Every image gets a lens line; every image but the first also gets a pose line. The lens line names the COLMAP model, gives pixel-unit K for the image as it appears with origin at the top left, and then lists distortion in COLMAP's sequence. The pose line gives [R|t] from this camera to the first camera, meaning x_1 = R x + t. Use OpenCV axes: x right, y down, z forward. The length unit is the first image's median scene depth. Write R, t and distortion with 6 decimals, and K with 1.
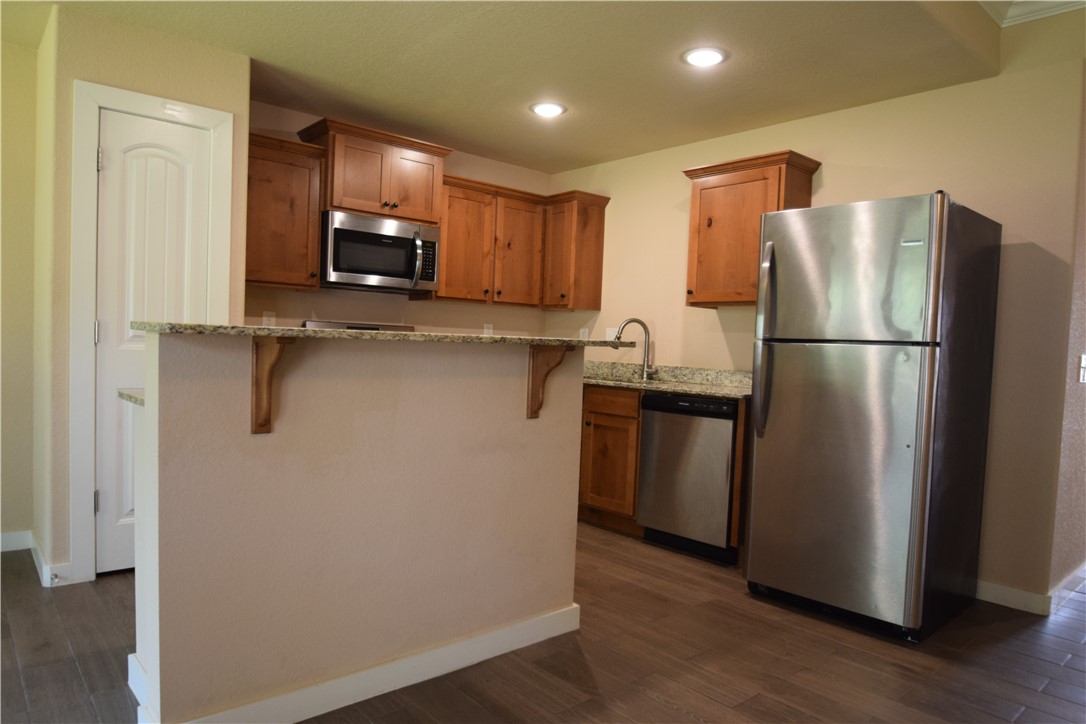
lens RADIAL K [[698.6, 0, 534.6], [0, 698.6, 375.4], [0, 0, 1]] dist [-0.033226, 0.003220]
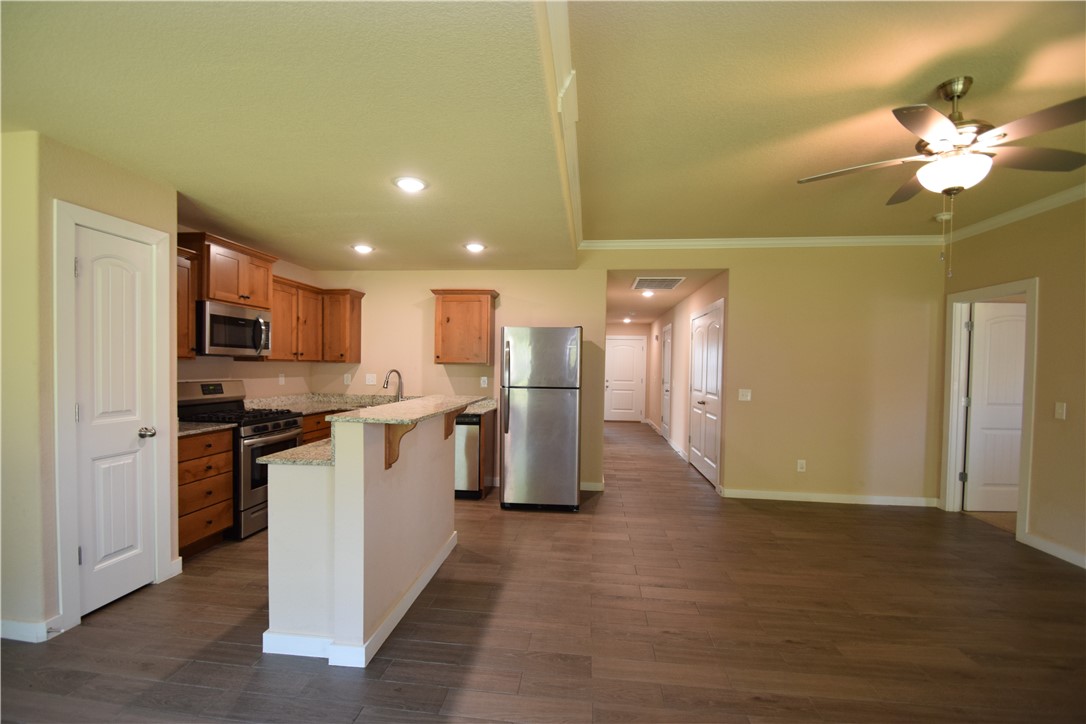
lens RADIAL K [[475.2, 0, 533.5], [0, 475.2, 376.7], [0, 0, 1]] dist [-0.004713, -0.005900]
pose [[0.738253, -0.041868, 0.673223, -0.444266], [0.043499, 0.998949, 0.014424, -0.076548], [-0.673120, 0.018636, 0.739299, -0.092463]]
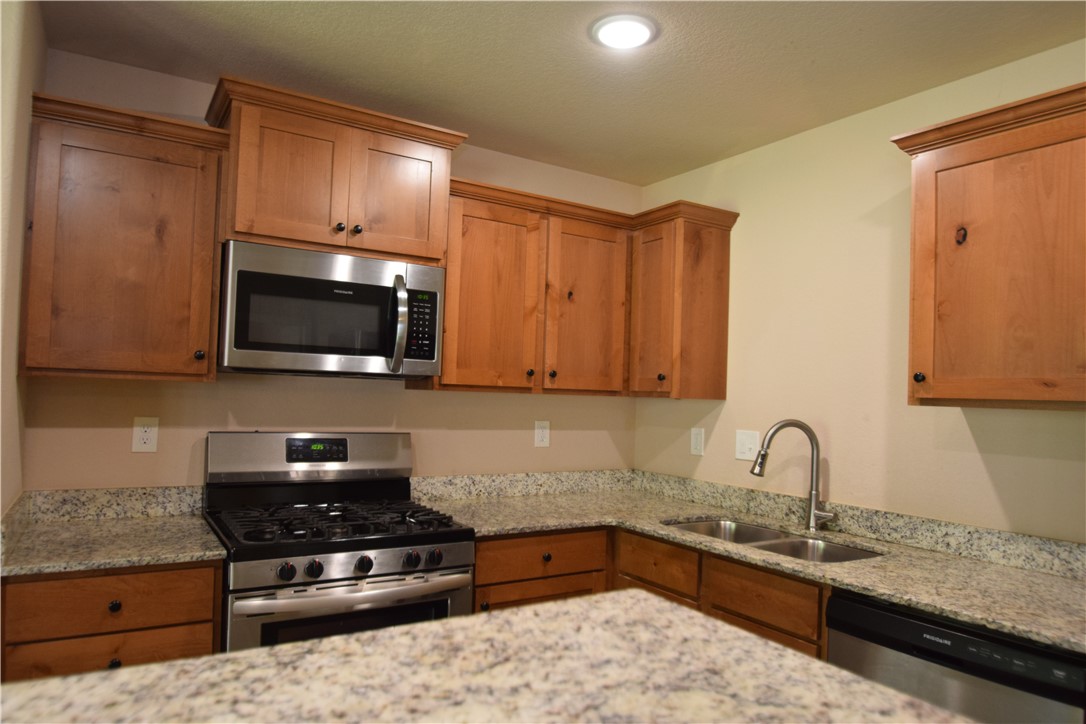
lens RADIAL K [[698.6, 0, 536.8], [0, 698.6, 381.6], [0, 0, 1]] dist [-0.033226, 0.003220]
pose [[0.988815, -0.009633, -0.148836, 0.029654], [-0.000908, 0.997504, -0.070599, -0.084055], [0.149145, 0.069944, 0.986339, 0.491527]]
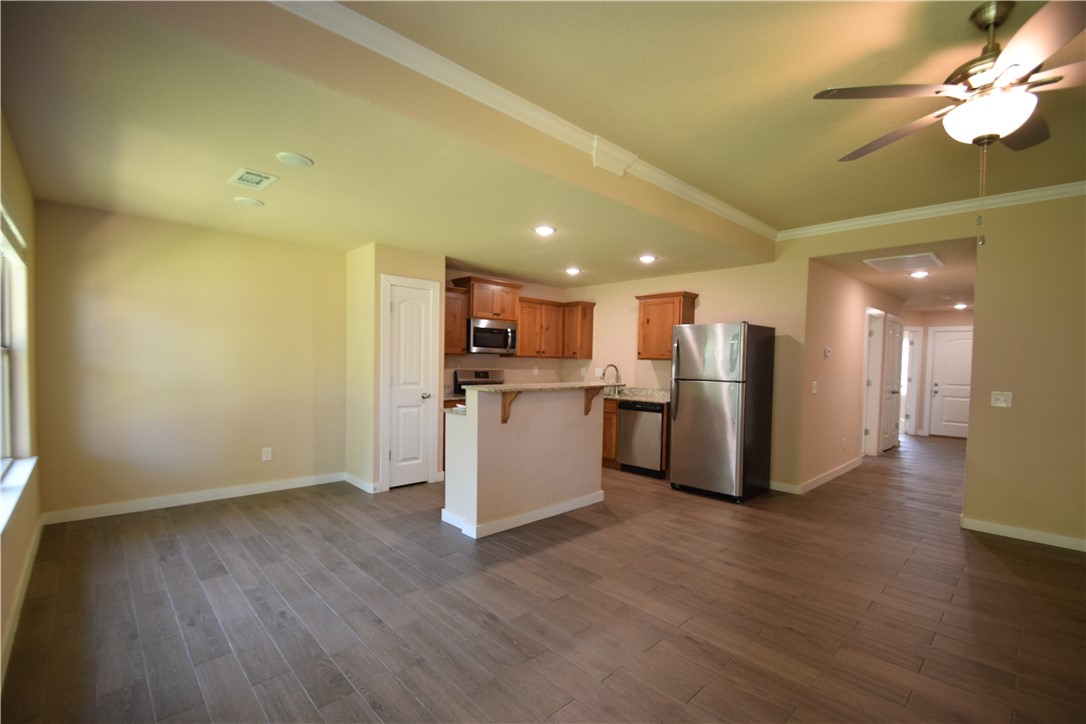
lens RADIAL K [[475.2, 0, 535.0], [0, 475.2, 375.2], [0, 0, 1]] dist [-0.004713, -0.005900]
pose [[0.998993, -0.019665, 0.040326, -0.160300], [0.020253, 0.999694, -0.014223, -0.039309], [-0.040034, 0.015026, 0.999085, -0.451389]]
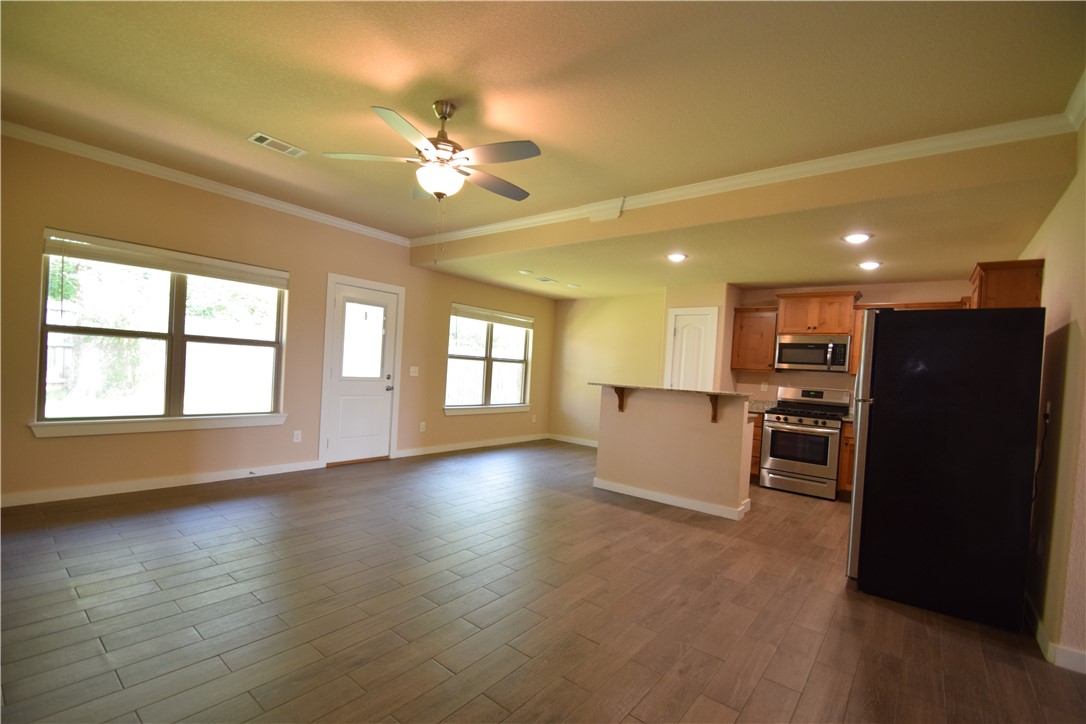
lens RADIAL K [[475.2, 0, 536.3], [0, 475.2, 371.0], [0, 0, 1]] dist [-0.004713, -0.005900]
pose [[0.180798, -0.020461, -0.983307, 0.995966], [-0.099922, 0.994228, -0.039061, 0.004157], [0.978431, 0.105317, 0.177710, 0.023954]]
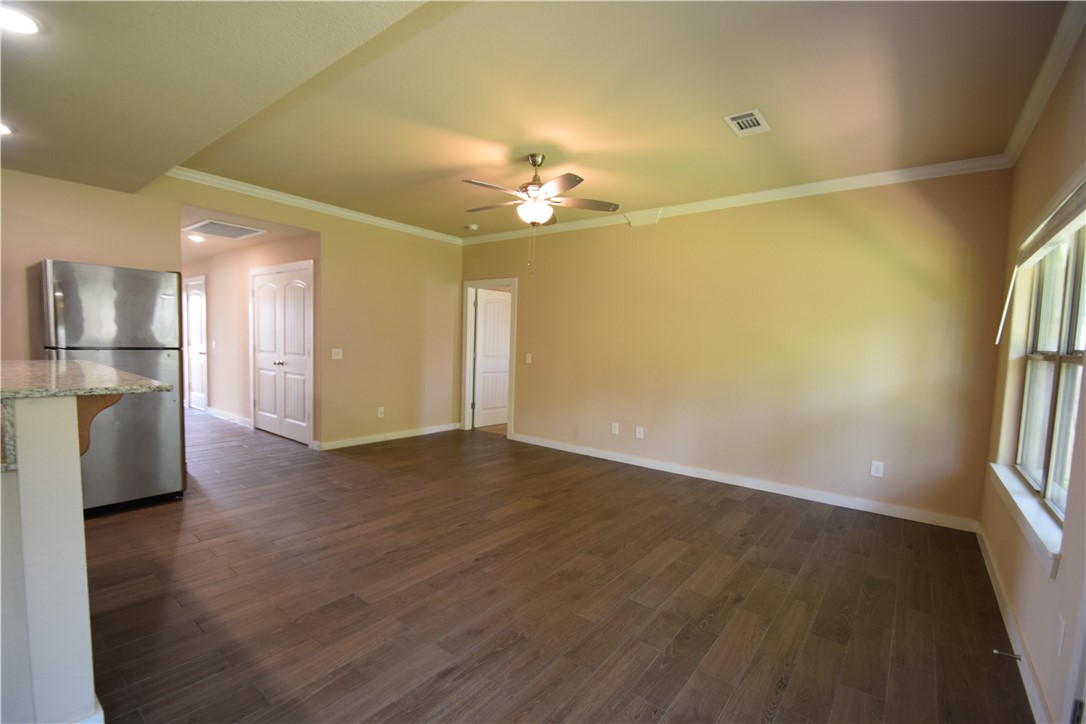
lens RADIAL K [[475.2, 0, 534.6], [0, 475.2, 376.3], [0, 0, 1]] dist [-0.004713, -0.005900]
pose [[-0.185207, -0.114573, 0.975998, -0.629955], [0.005478, 0.993044, 0.117614, -0.079085], [-0.982684, 0.027129, -0.183291, 0.157289]]
